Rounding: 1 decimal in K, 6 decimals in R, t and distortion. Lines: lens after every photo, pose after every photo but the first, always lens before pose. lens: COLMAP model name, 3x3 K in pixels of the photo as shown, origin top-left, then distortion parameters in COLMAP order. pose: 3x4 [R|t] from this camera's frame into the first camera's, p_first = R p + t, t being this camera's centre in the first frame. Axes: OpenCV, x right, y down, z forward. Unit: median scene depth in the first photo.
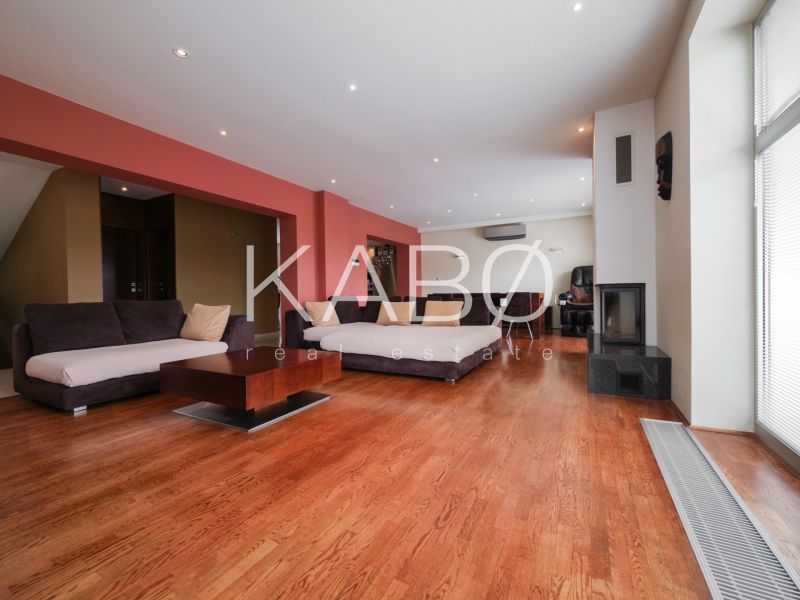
lens RADIAL K [[349.2, 0, 397.3], [0, 349.2, 296.0], [0, 0, 1]] dist [0.002493, 0.000144]
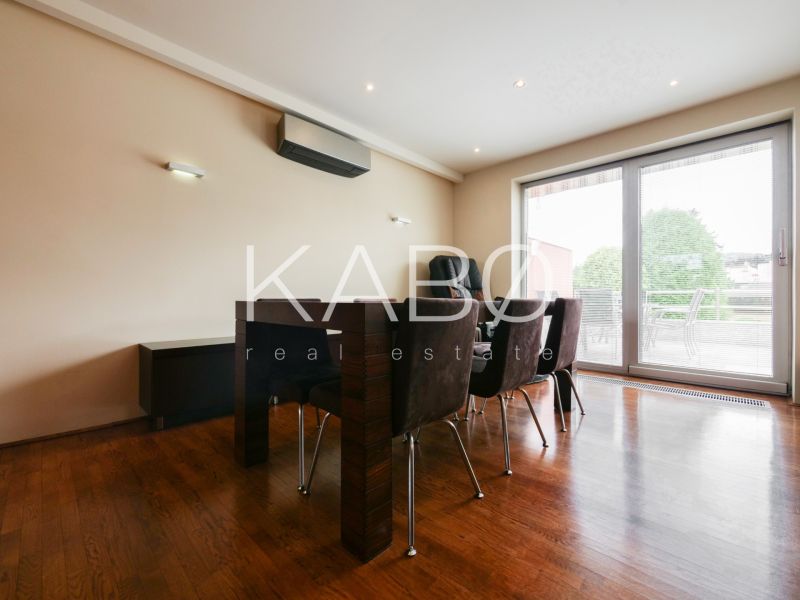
lens RADIAL K [[349.2, 0, 396.1], [0, 349.2, 302.7], [0, 0, 1]] dist [0.002493, 0.000144]
pose [[0.220004, 0.002495, 0.975496, -0.057684], [0.019694, 0.999782, -0.006998, -0.004732], [-0.975300, 0.020751, 0.219907, 0.878962]]
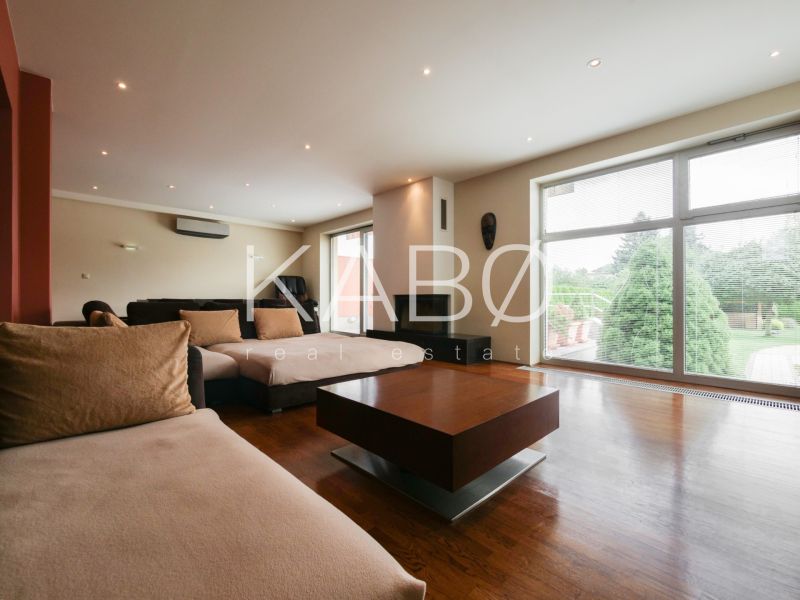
lens RADIAL K [[349.2, 0, 402.0], [0, 349.2, 296.9], [0, 0, 1]] dist [0.002493, 0.000144]
pose [[0.305642, 0.012332, 0.952067, -0.367228], [0.004300, 0.999888, -0.014331, -0.000167], [-0.952137, 0.008474, 0.305554, 0.290278]]
